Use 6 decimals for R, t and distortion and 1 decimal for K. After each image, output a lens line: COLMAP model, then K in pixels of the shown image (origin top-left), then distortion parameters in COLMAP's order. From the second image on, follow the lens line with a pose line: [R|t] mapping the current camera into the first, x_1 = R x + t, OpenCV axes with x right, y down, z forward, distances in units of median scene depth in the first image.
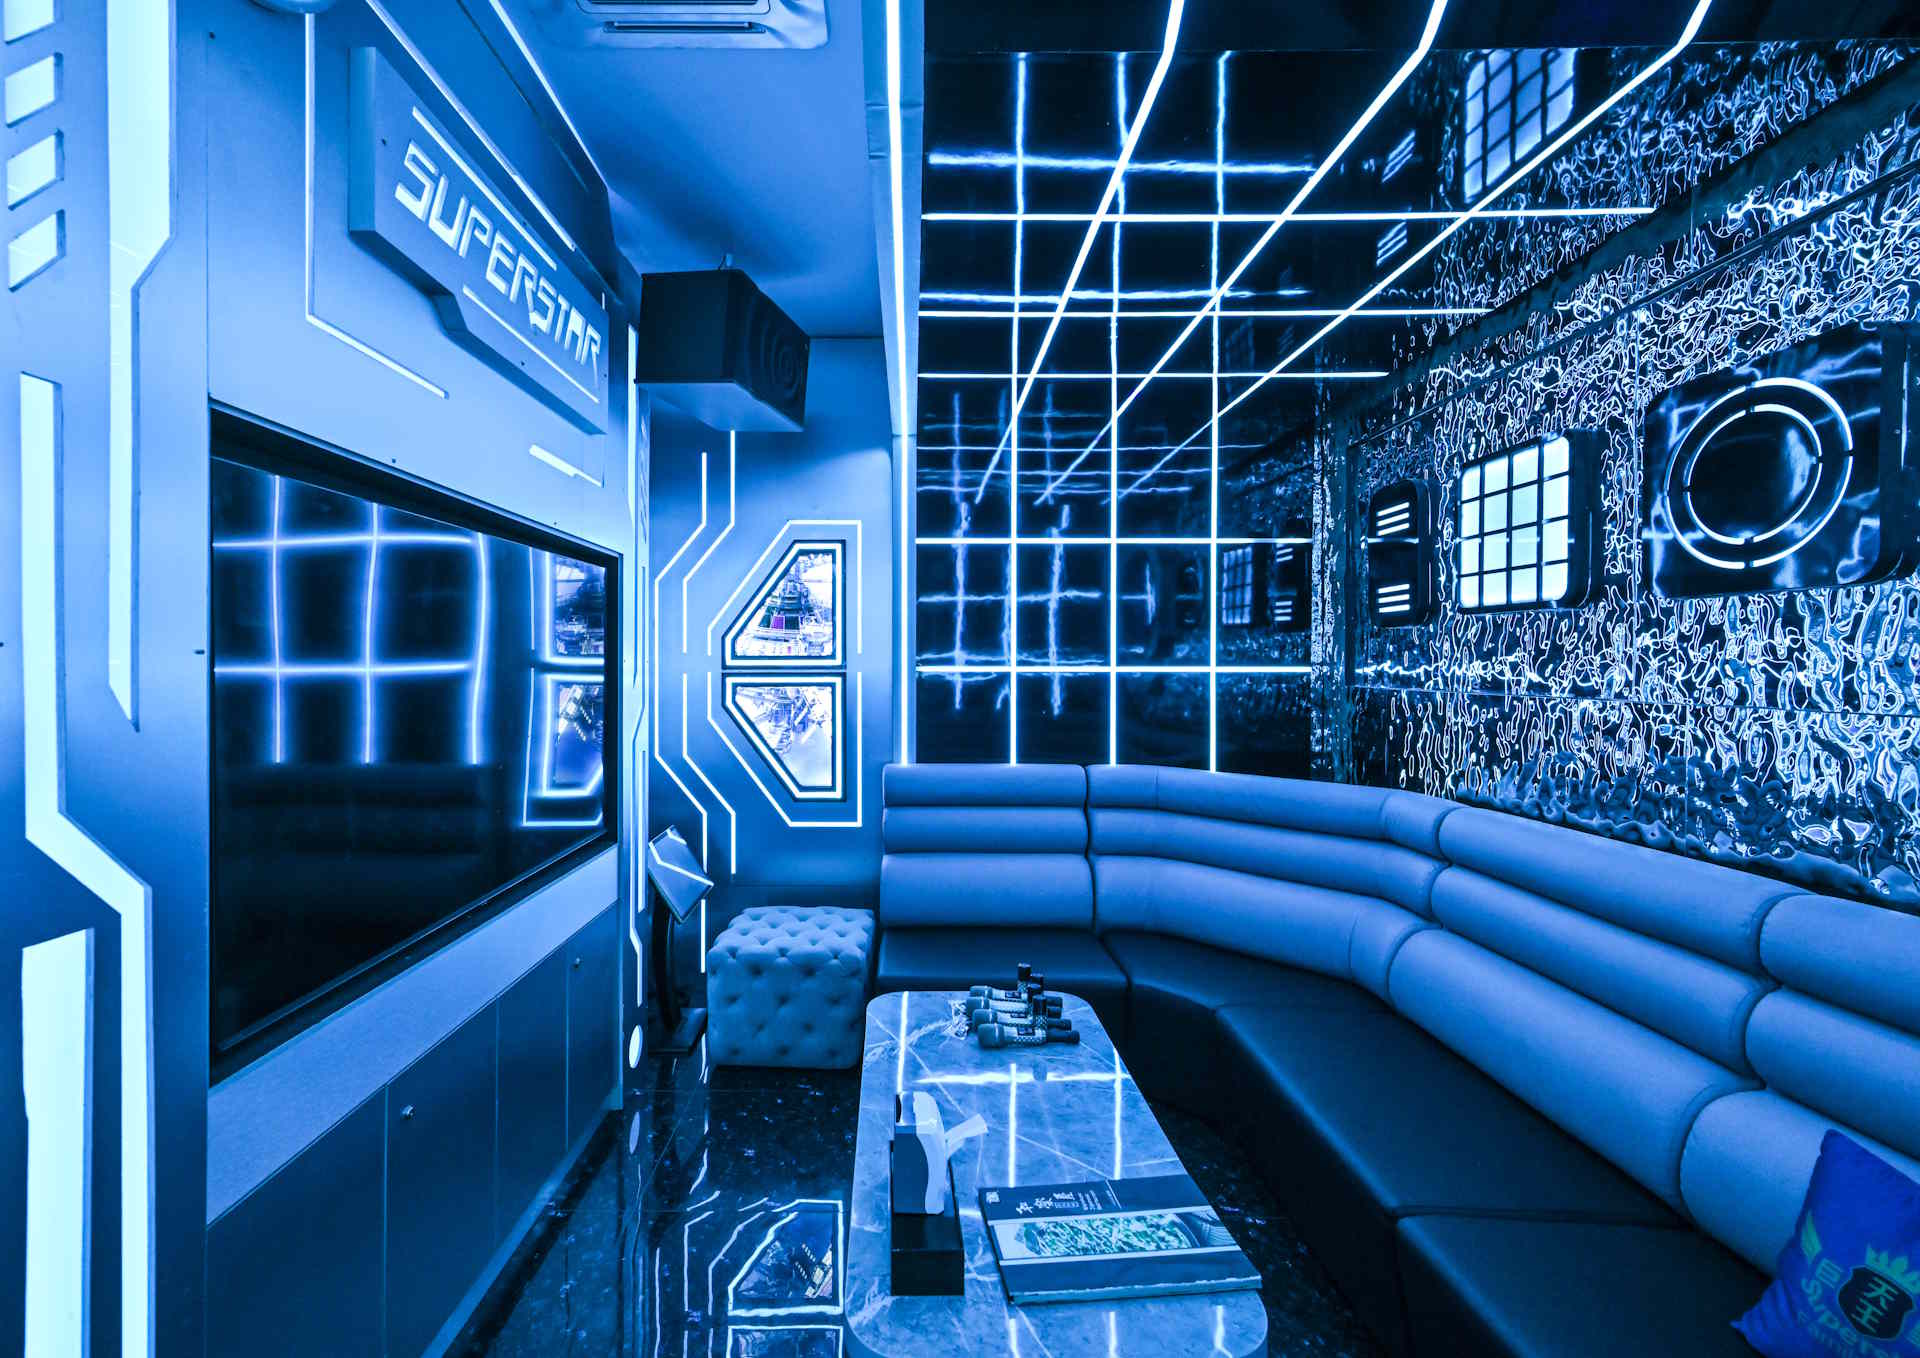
lens RADIAL K [[816.8, 0, 959.9], [0, 816.8, 661.5], [0, 0, 1]] dist [-0.000088, 0.002831]
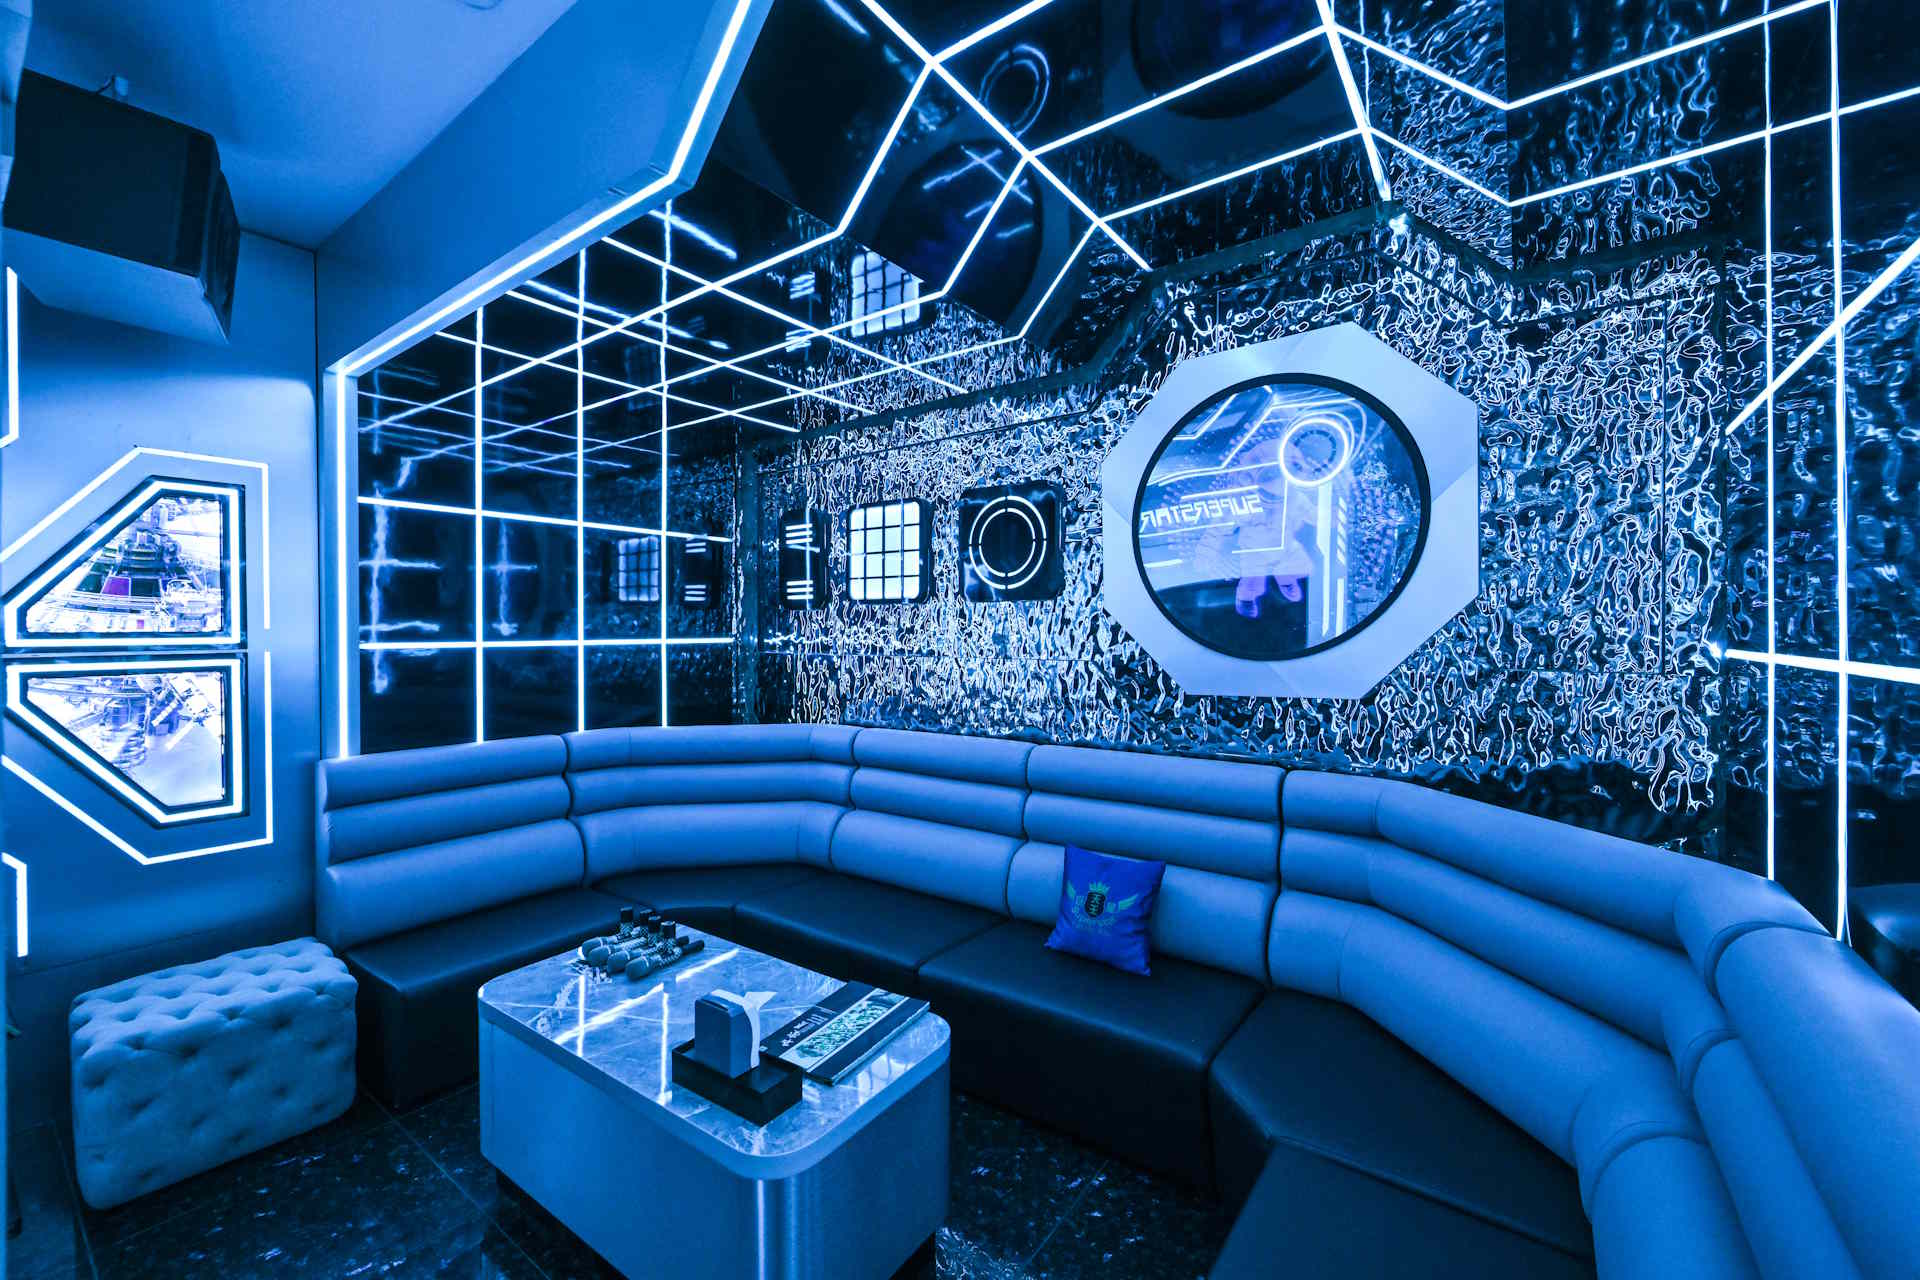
lens RADIAL K [[755.2, 0, 954.9], [0, 755.2, 622.5], [0, 0, 1]] dist [-0.000988, 0.000857]
pose [[0.587086, 0.004603, 0.809511, -0.366038], [0.001136, 0.999978, -0.006510, -0.011632], [-0.809524, 0.004742, 0.587068, 0.012989]]
